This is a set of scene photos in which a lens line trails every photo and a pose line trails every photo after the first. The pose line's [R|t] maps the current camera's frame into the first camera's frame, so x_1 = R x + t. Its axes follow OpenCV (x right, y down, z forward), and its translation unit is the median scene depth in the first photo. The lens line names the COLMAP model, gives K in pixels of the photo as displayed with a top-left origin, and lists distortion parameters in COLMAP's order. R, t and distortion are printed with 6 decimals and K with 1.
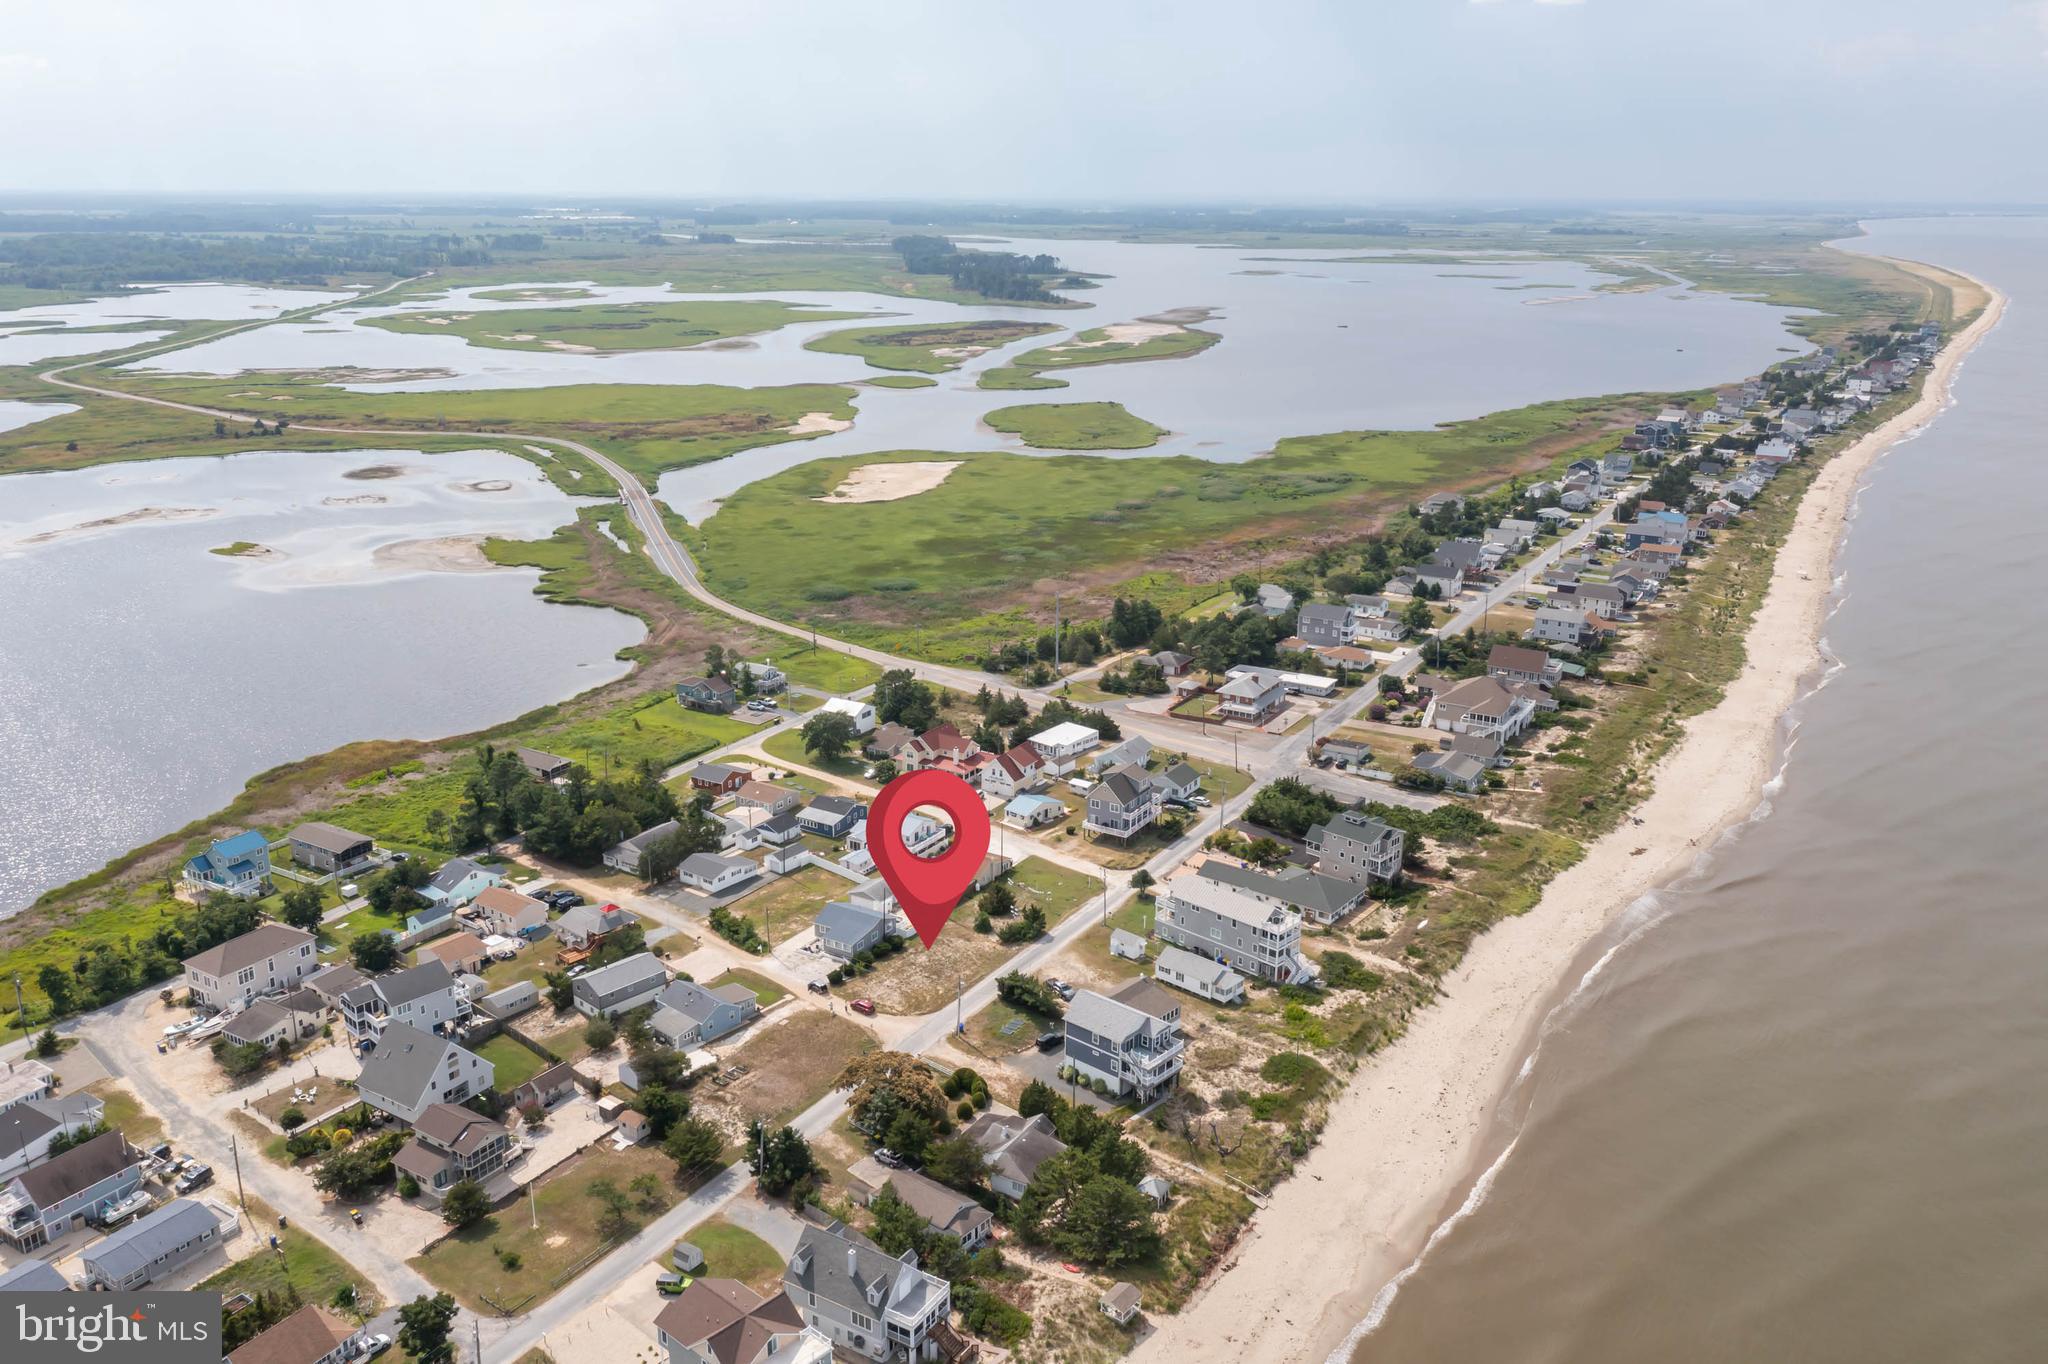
lens RADIAL K [[1599.2, 0, 1014.2], [0, 1599.2, 663.9], [0, 0, 1]] dist [-0.013765, 0.001249]
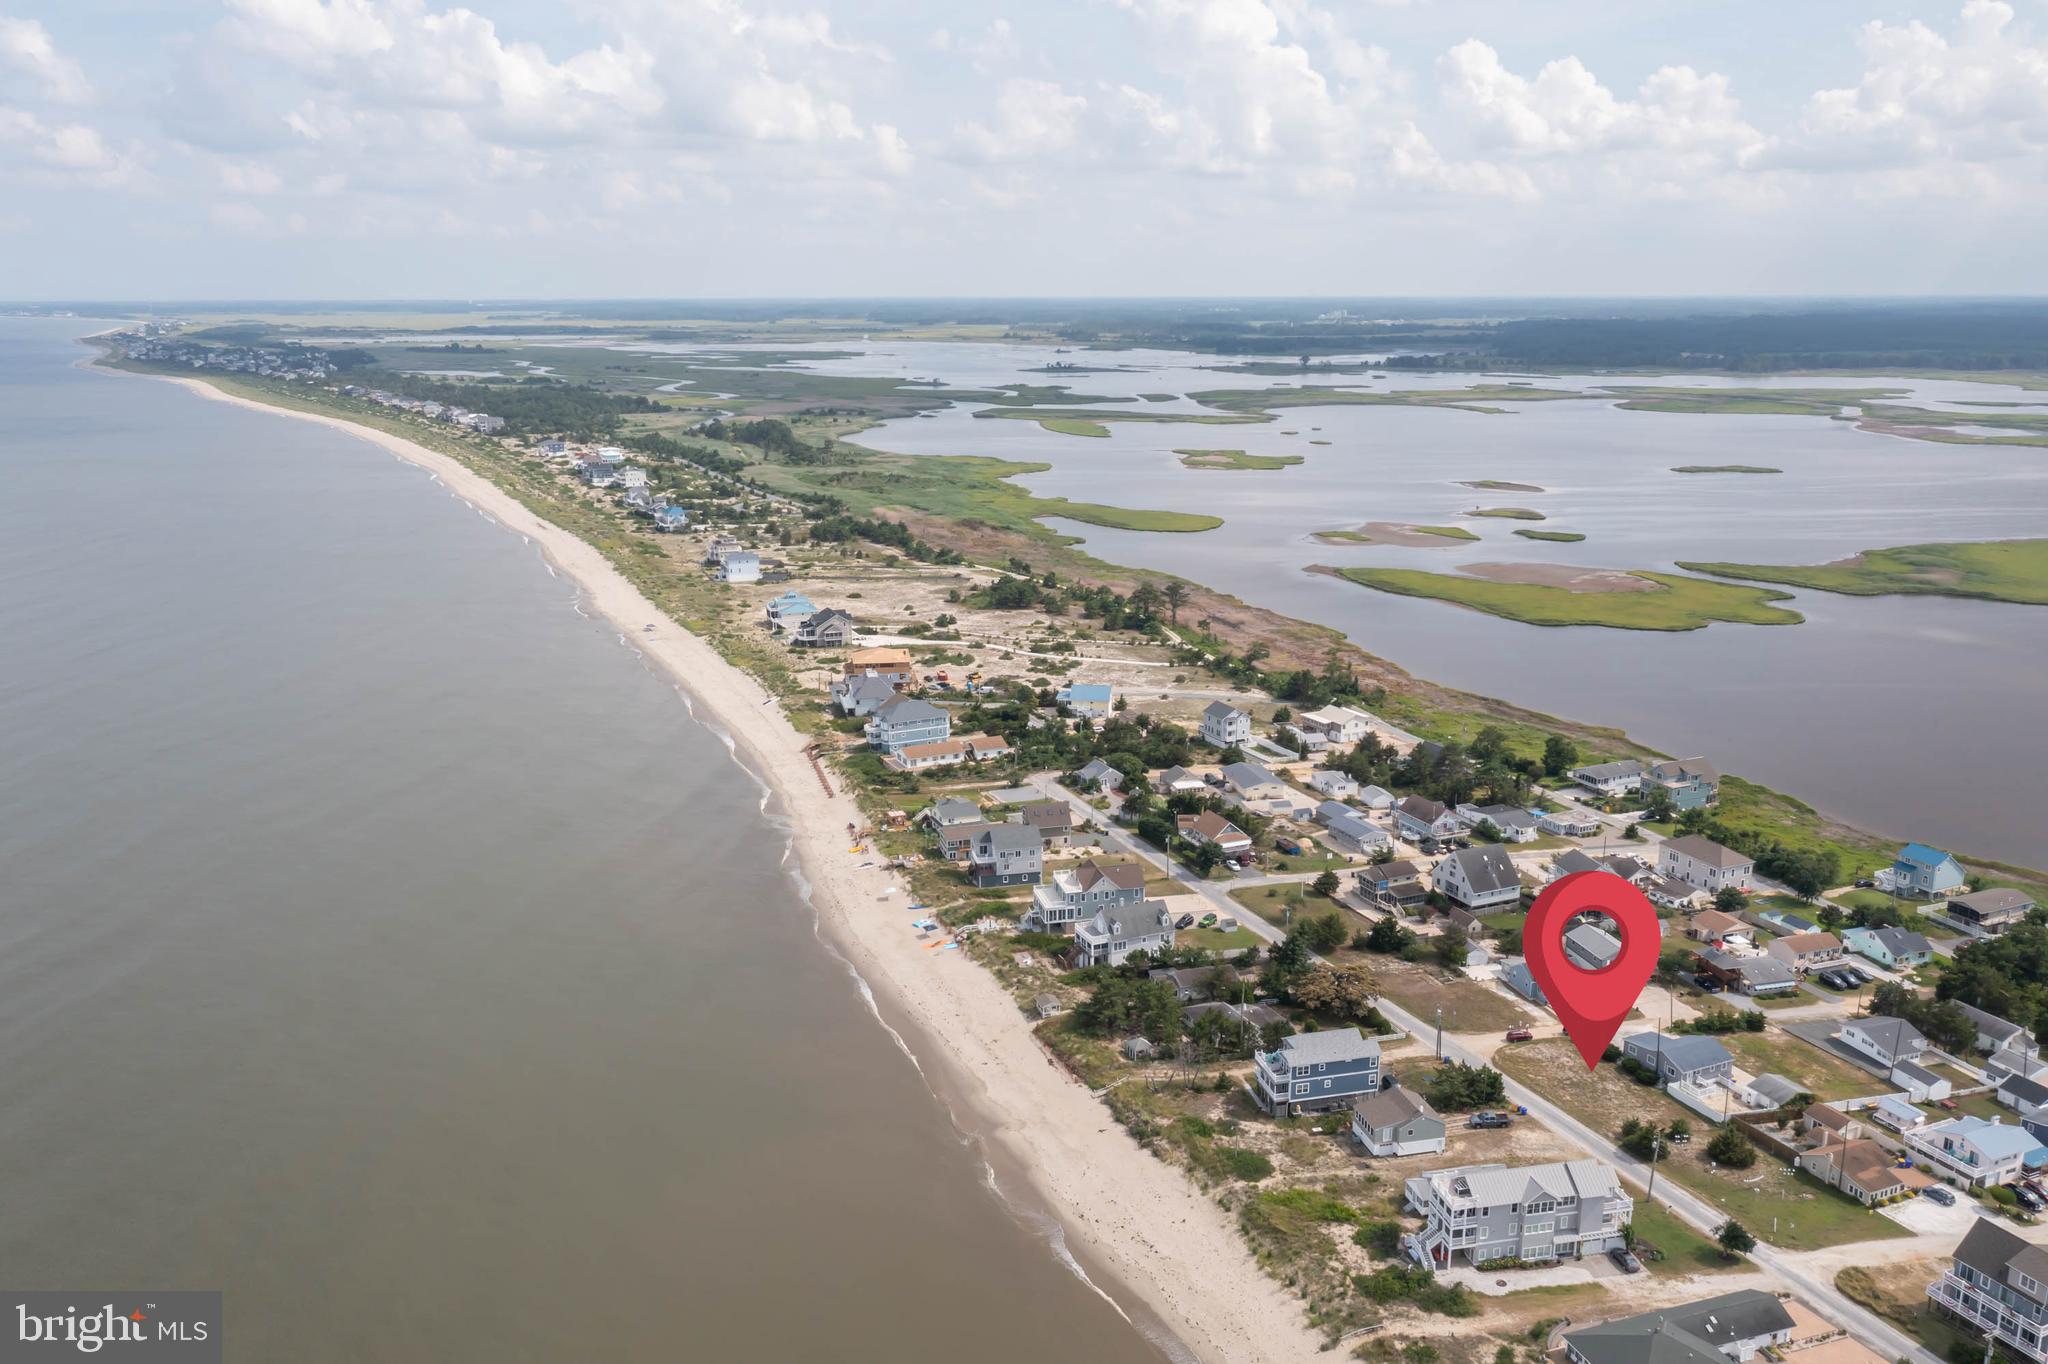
lens RADIAL K [[1612.3, 0, 1015.9], [0, 1612.3, 676.8], [0, 0, 1]] dist [-0.012798, 0.008421]
pose [[-0.570418, 0.181360, -0.801082, 0.749352], [-0.235061, 0.898478, 0.370787, -0.262918], [0.787000, 0.399807, -0.469878, 0.937643]]
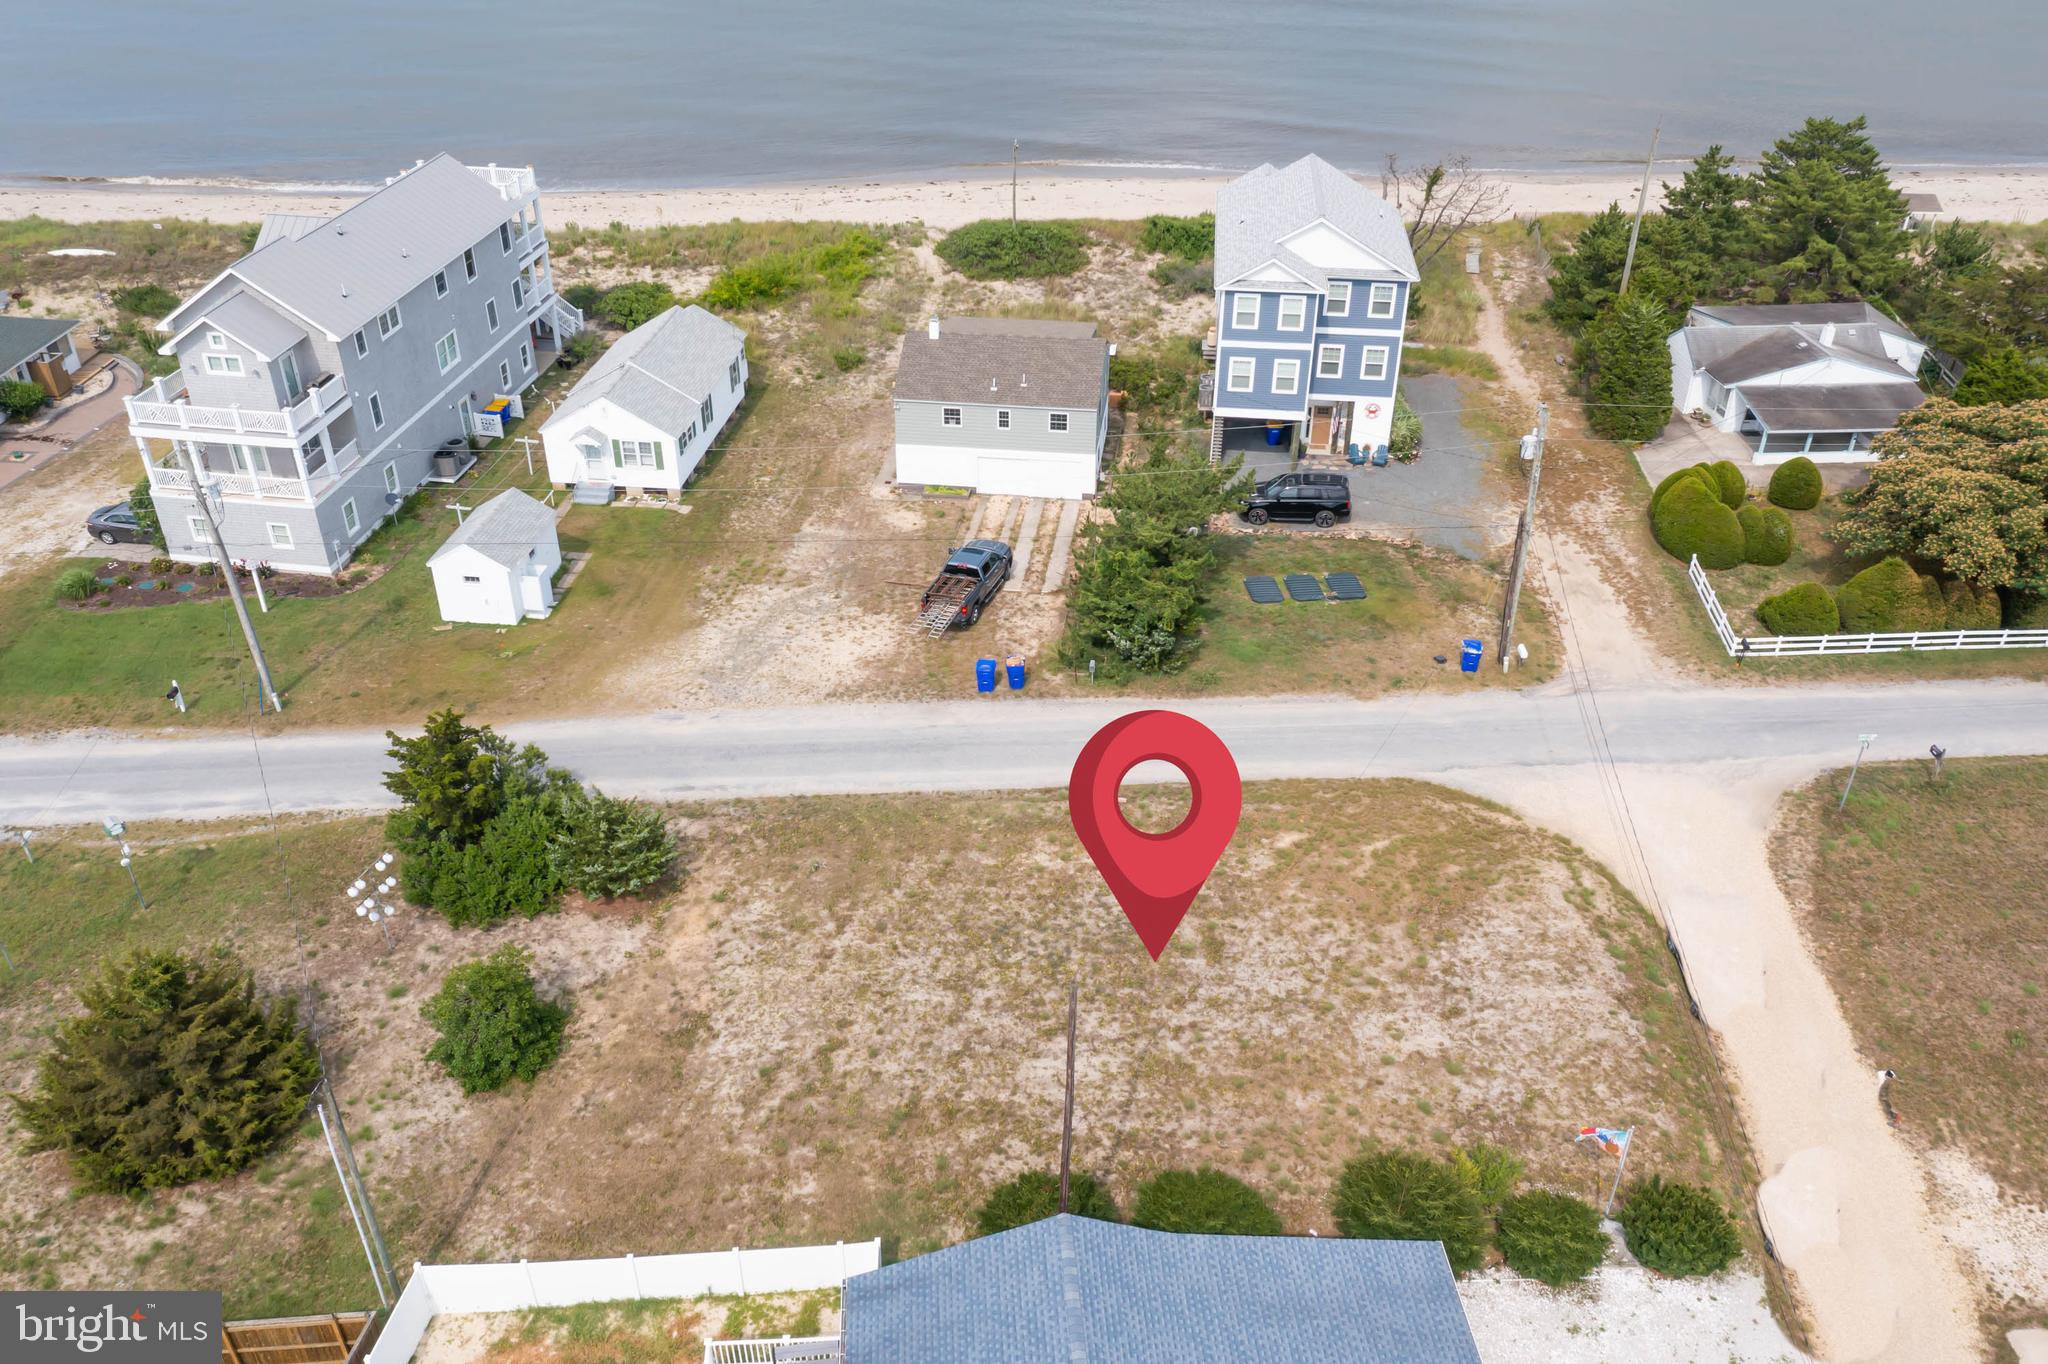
lens RADIAL K [[1612.3, 0, 1015.9], [0, 1612.3, 676.8], [0, 0, 1]] dist [-0.012798, 0.008421]
pose [[-0.573302, -0.449847, 0.684809, -0.132373], [0.225275, 0.717046, 0.659618, 0.039188], [-0.787767, 0.532430, -0.309744, 0.906314]]
